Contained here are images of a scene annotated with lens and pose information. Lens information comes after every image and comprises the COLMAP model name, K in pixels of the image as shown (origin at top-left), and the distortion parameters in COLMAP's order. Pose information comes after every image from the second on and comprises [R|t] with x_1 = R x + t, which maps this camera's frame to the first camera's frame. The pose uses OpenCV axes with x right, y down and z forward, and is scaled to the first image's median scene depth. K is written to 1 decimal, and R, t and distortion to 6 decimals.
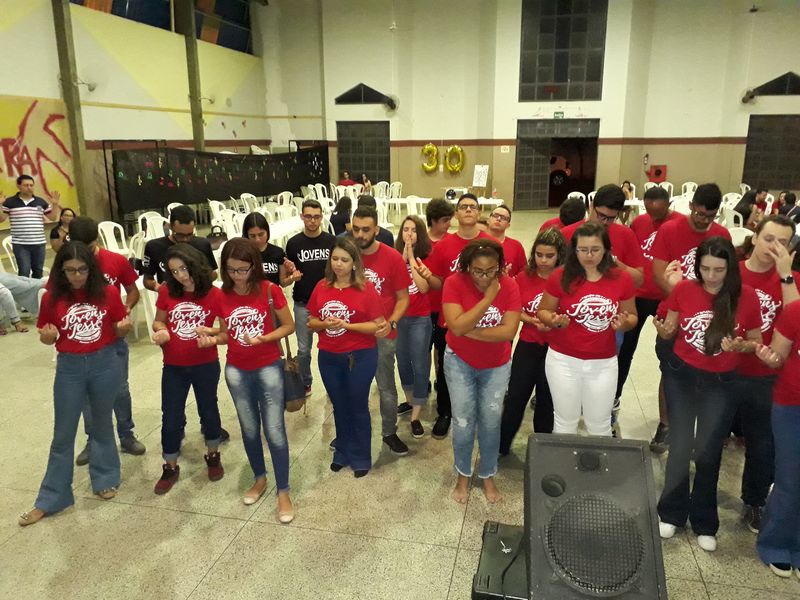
lens RADIAL K [[650.6, 0, 400.0], [0, 650.6, 300.0], [0, 0, 1]] dist [0.127571, -0.130011]
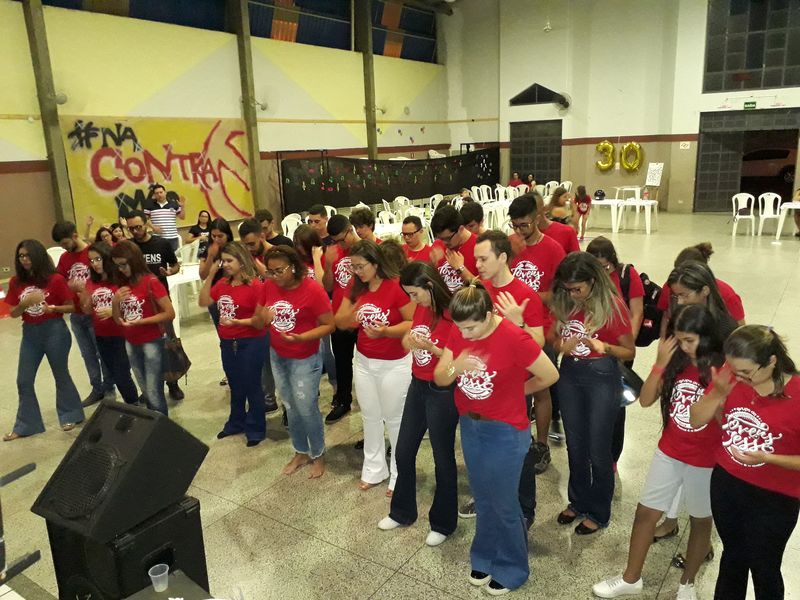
lens RADIAL K [[650.6, 0, 400.0], [0, 650.6, 300.0], [0, 0, 1]] dist [0.127571, -0.130011]
pose [[0.933251, 0.058356, -0.354454, 0.135034], [-0.057249, 0.998267, 0.013617, -0.004686], [0.354635, 0.007584, 0.934974, -0.003131]]
